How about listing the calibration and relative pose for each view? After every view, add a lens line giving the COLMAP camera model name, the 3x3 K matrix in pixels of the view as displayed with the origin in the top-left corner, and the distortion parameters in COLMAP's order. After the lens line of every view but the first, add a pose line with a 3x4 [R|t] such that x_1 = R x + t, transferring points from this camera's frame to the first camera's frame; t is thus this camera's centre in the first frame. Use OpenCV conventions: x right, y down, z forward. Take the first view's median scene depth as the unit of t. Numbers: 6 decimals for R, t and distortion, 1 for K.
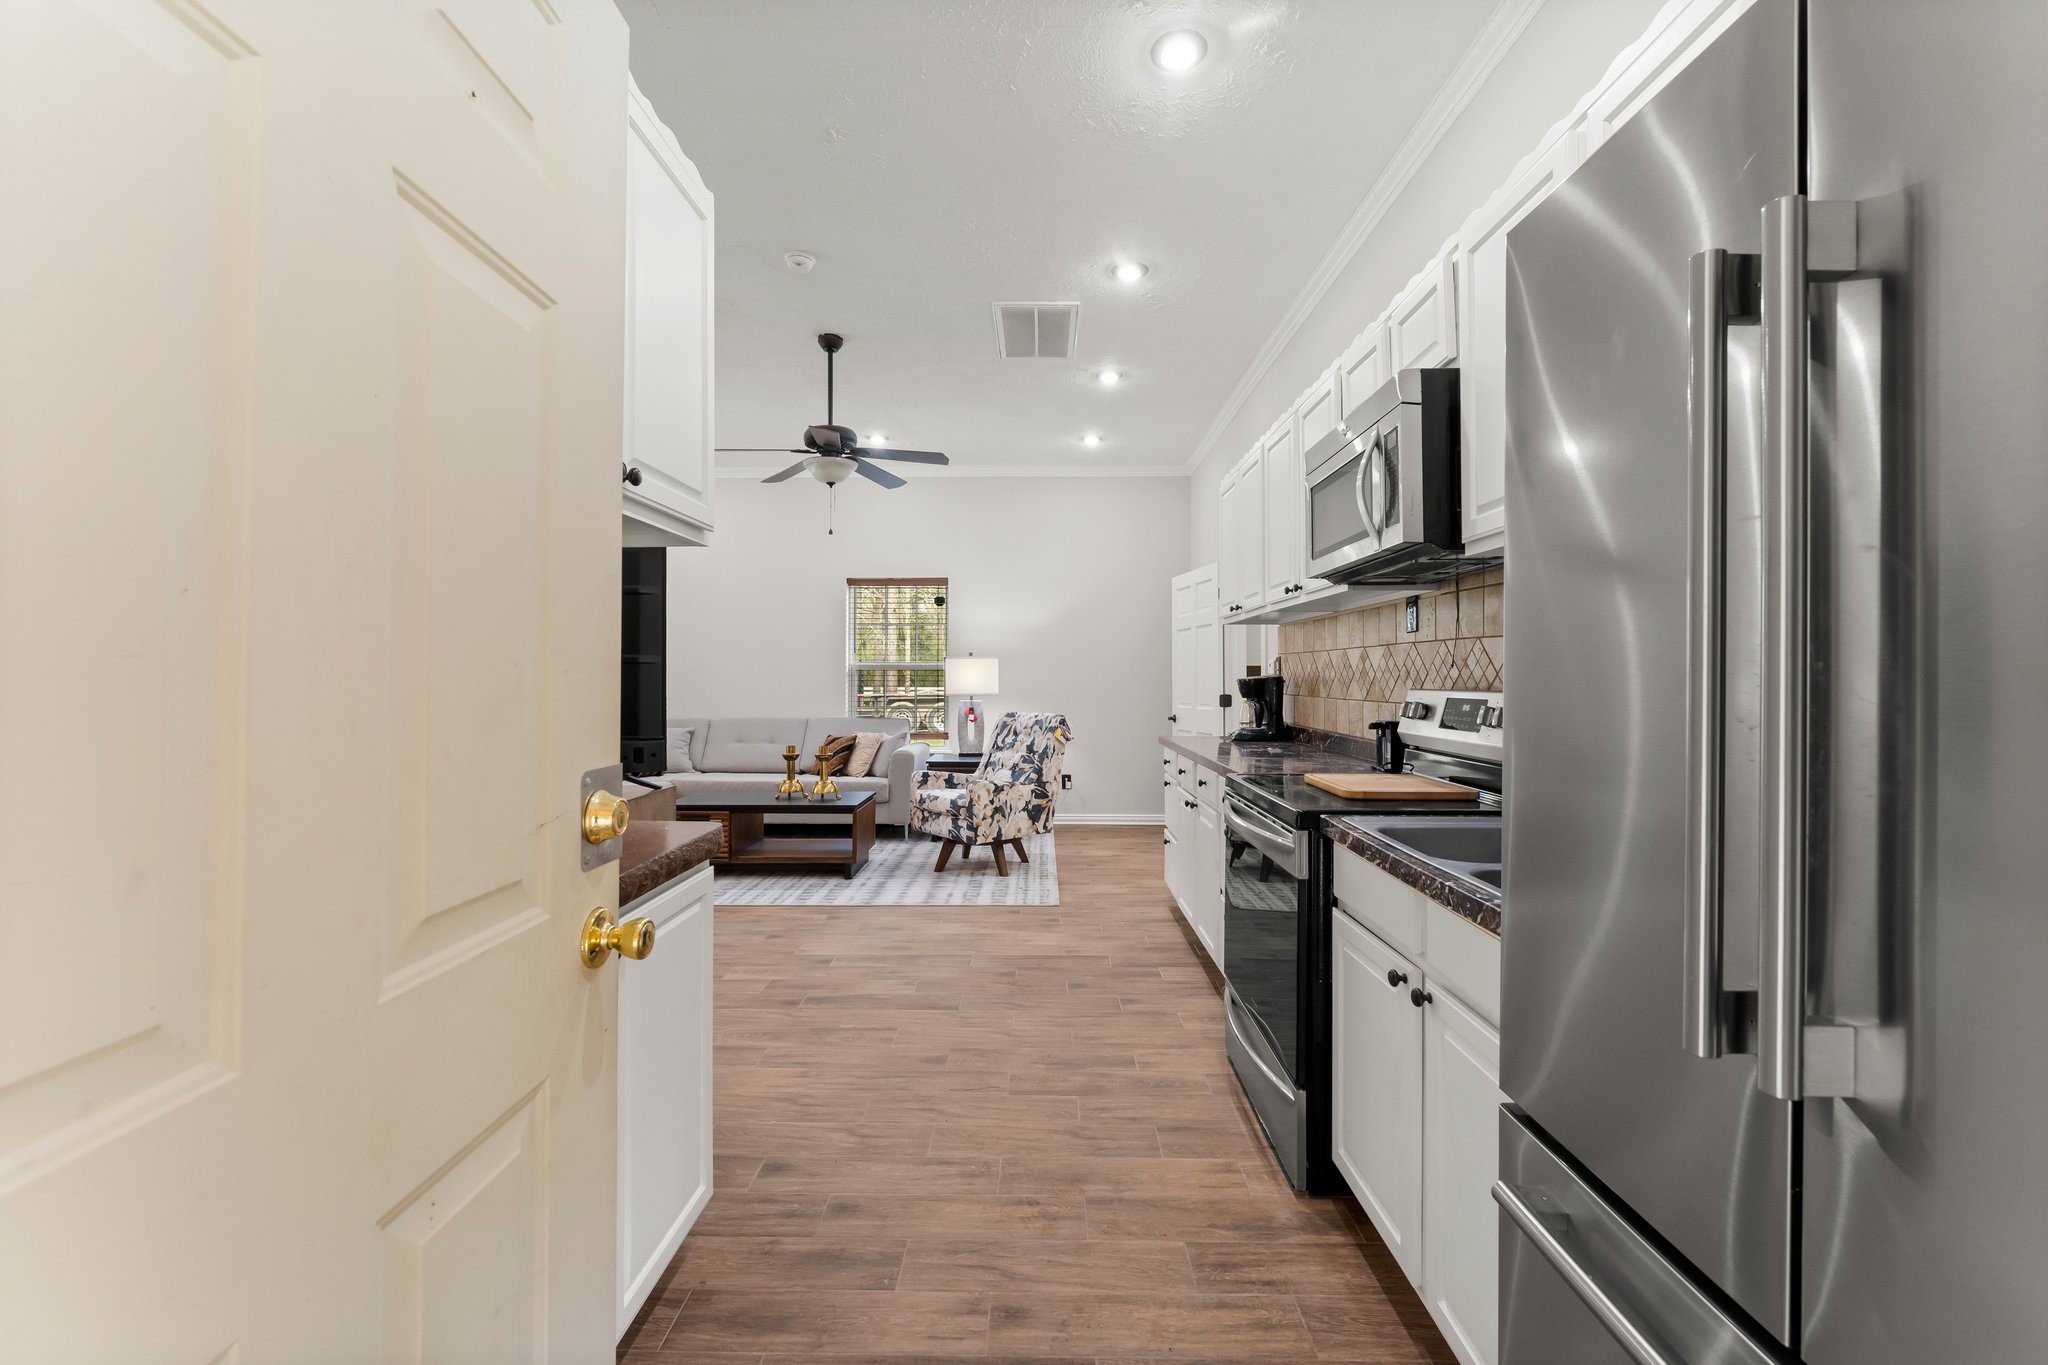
lens RADIAL K [[827.4, 0, 1022.3], [0, 827.4, 676.5], [0, 0, 1]] dist [-0.004759, 0.001471]
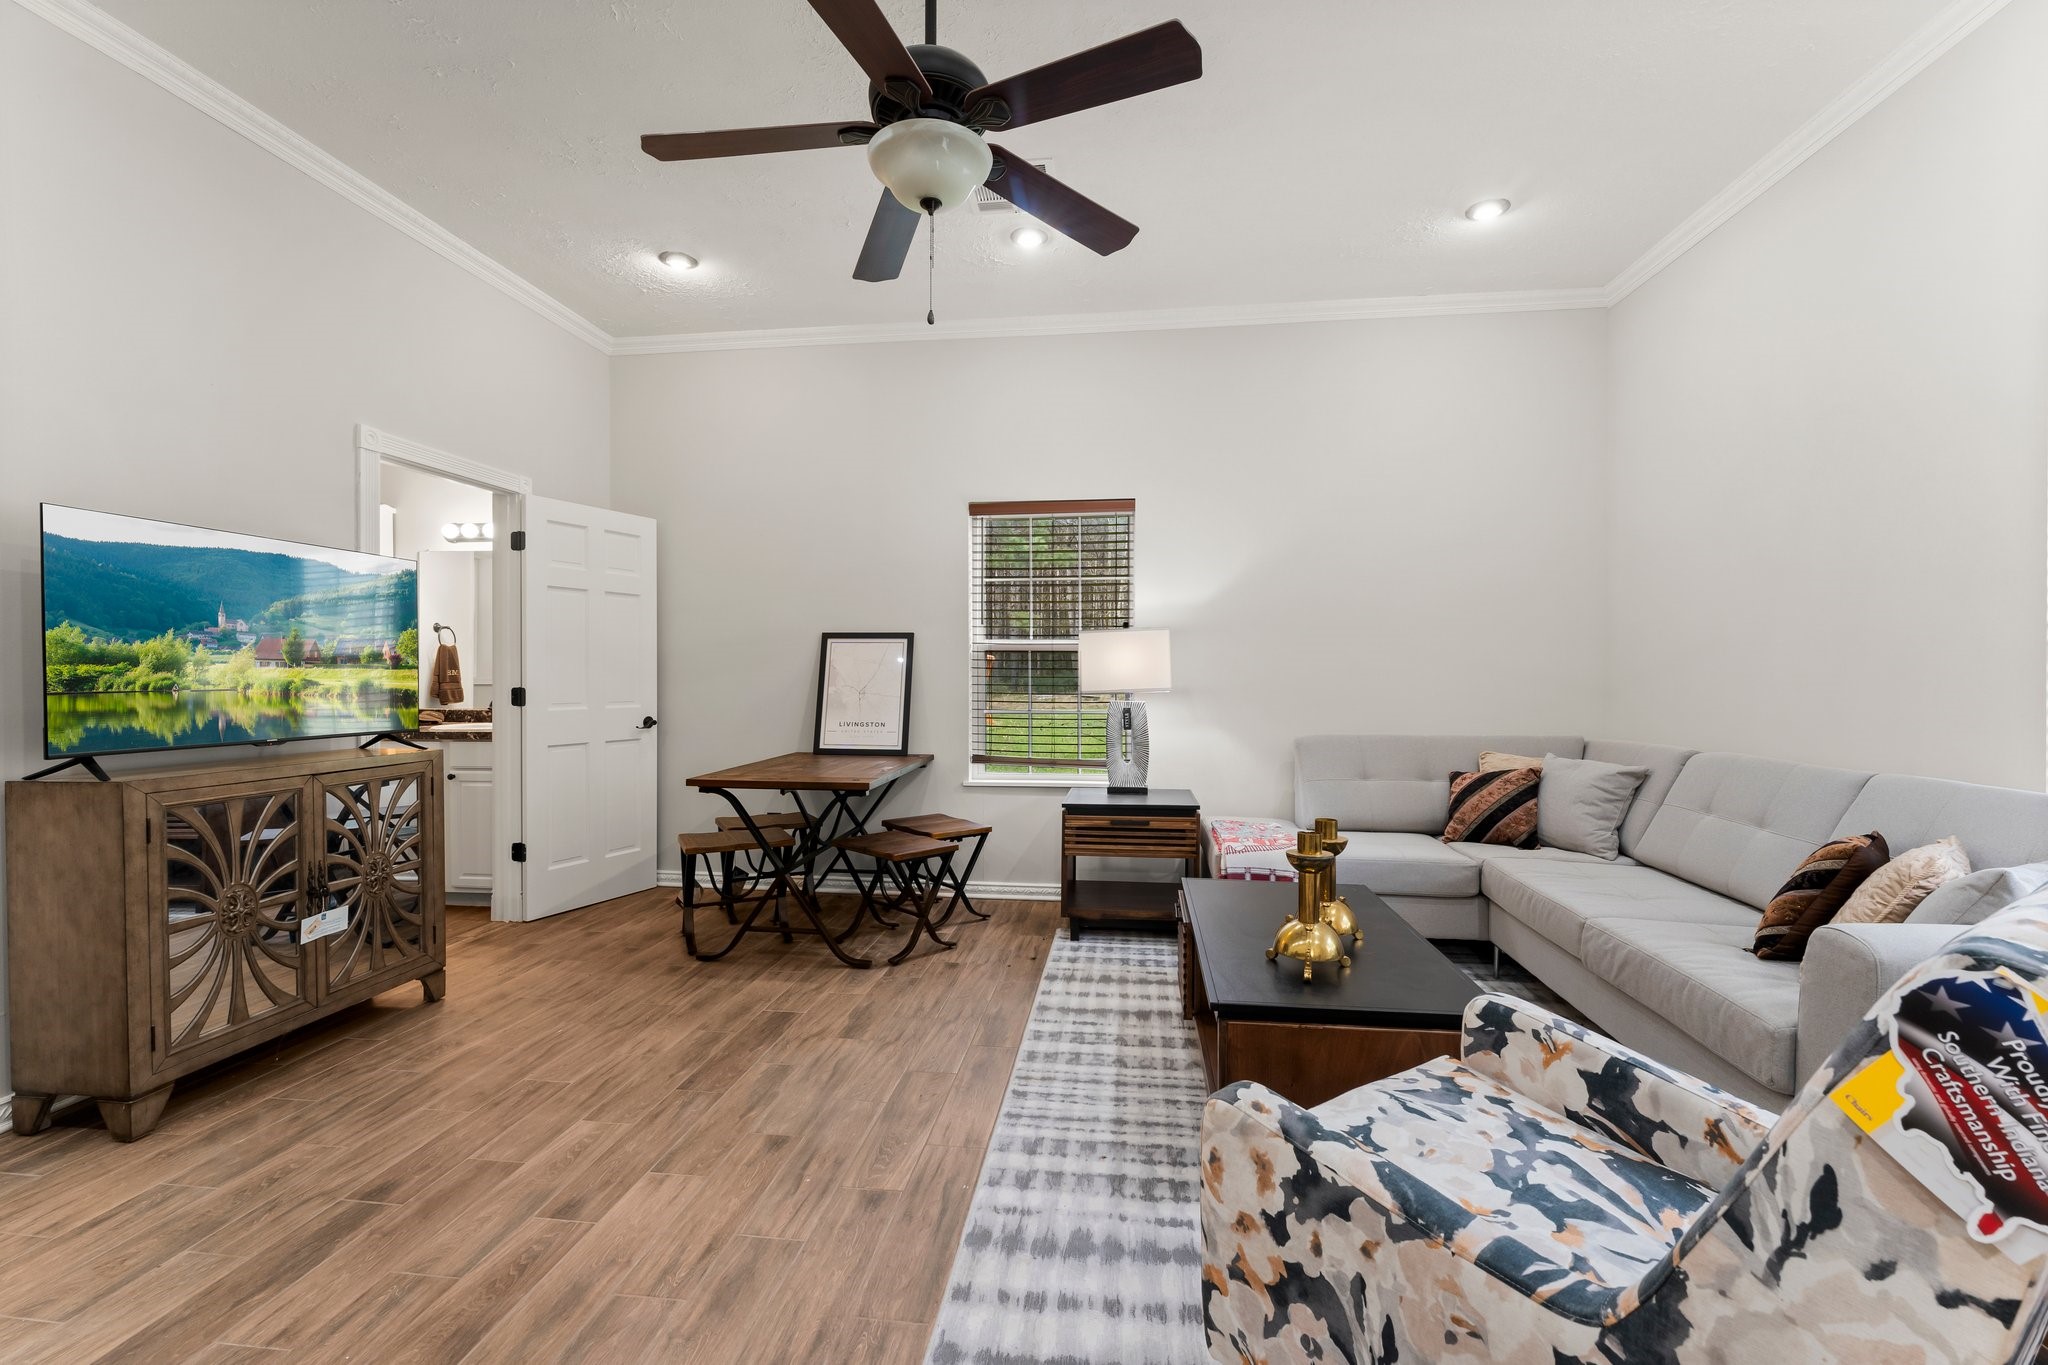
lens RADIAL K [[882.9, 0, 1026.2], [0, 882.9, 672.4], [0, 0, 1]] dist [-0.004202, -0.001123]
pose [[-0.106589, 0.002252, -0.994301, 0.254235], [0.005053, 0.999986, 0.001723, 0.011441], [0.994290, -0.004841, -0.106599, 1.260081]]
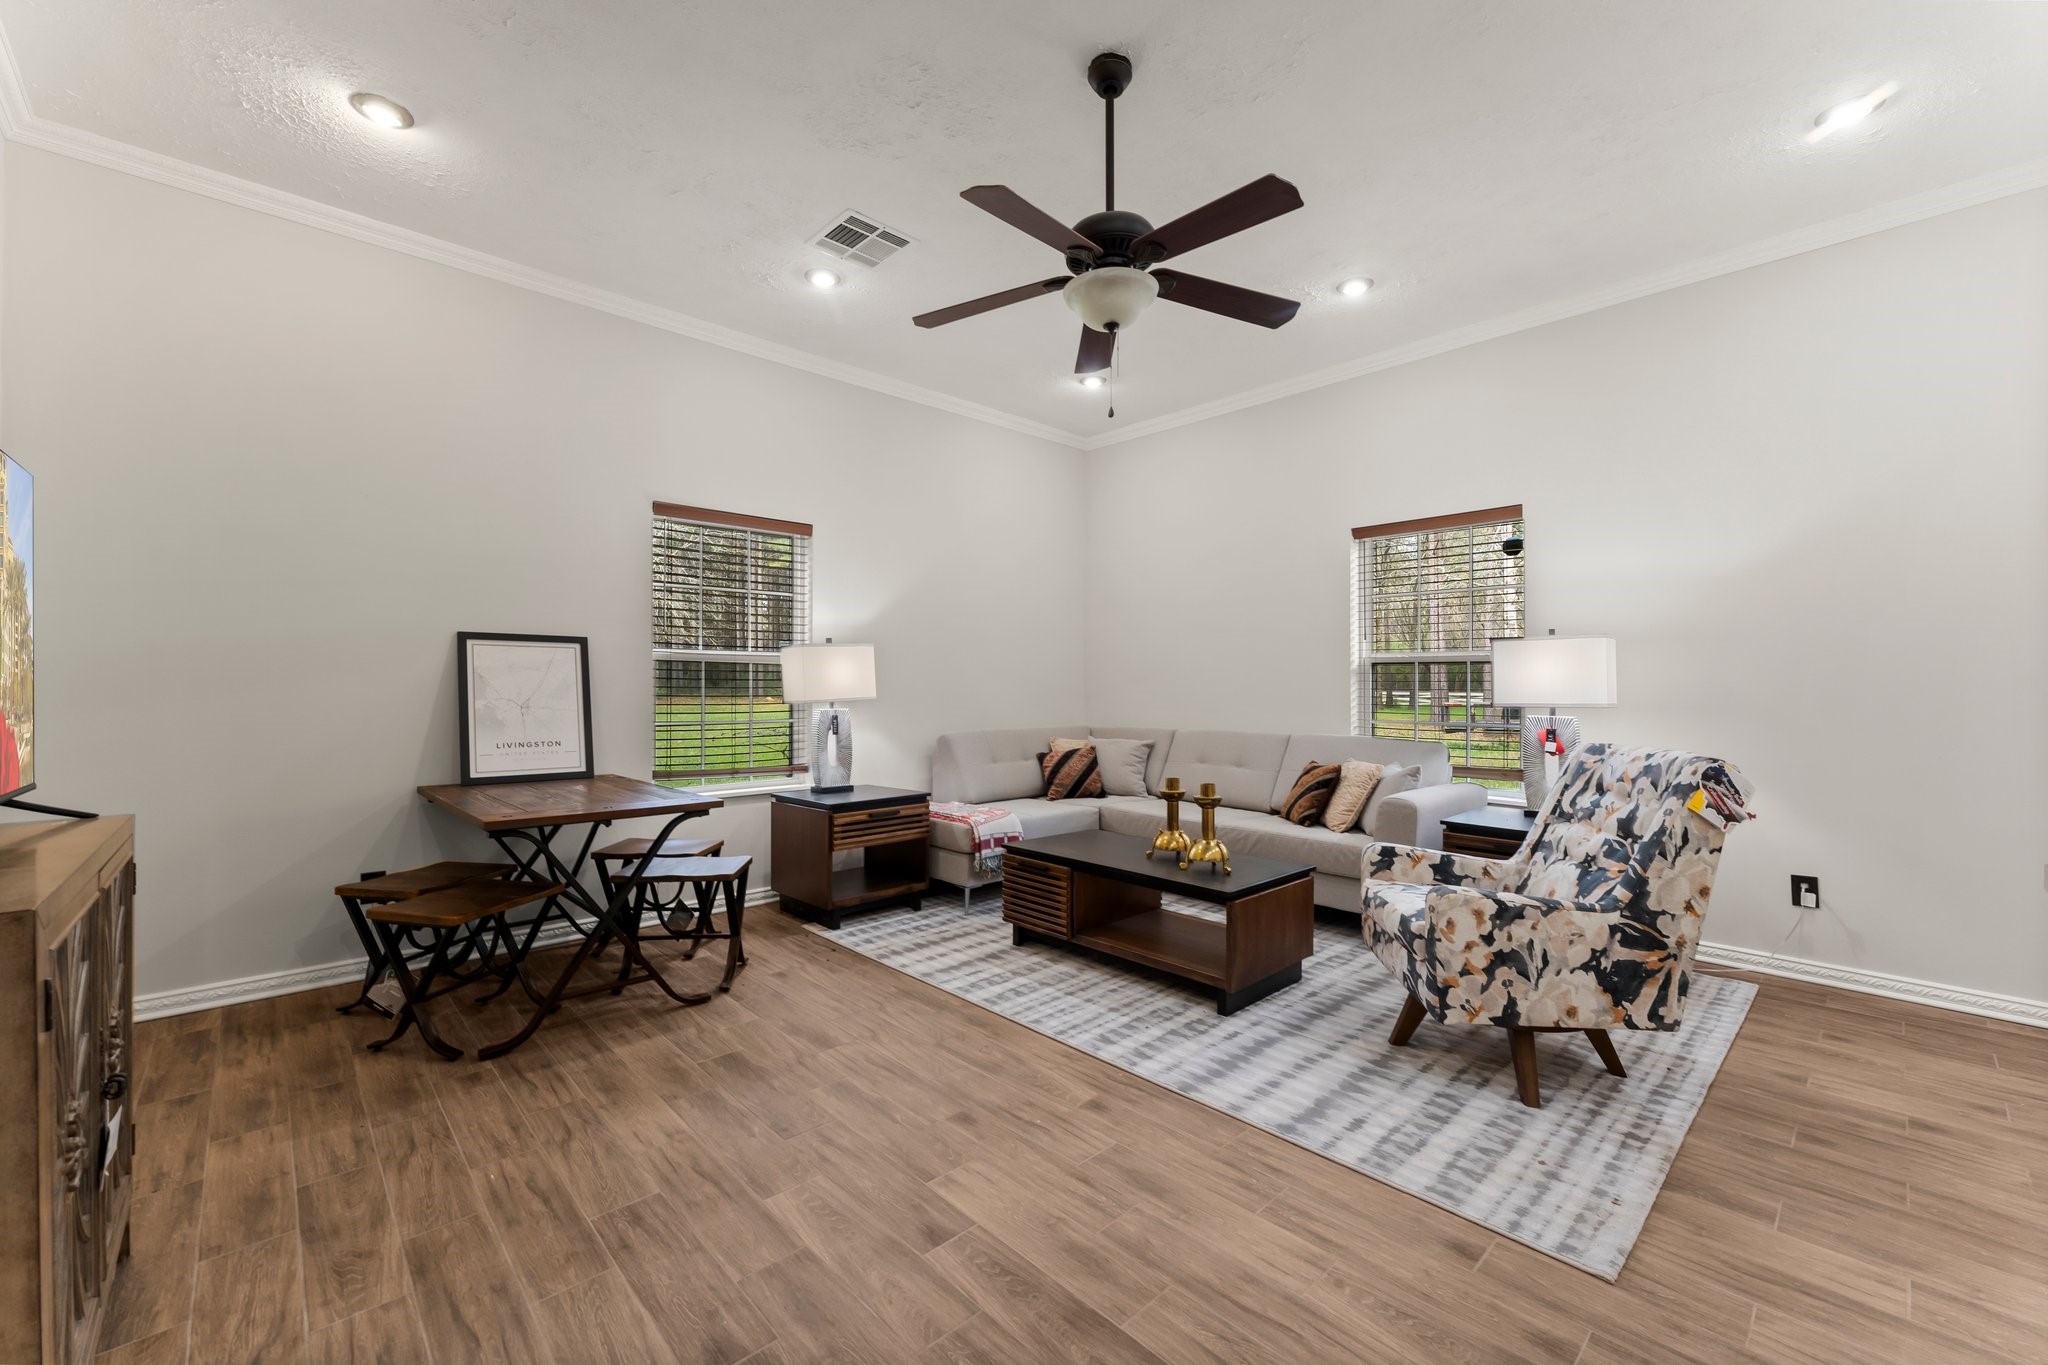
lens RADIAL K [[827.4, 0, 1027.2], [0, 827.4, 667.8], [0, 0, 1]] dist [-0.004759, 0.001471]
pose [[0.701474, -0.009344, -0.712634, 0.147933], [-0.000401, 0.999909, -0.013506, 0.008194], [0.712695, 0.009760, 0.701406, 0.644437]]
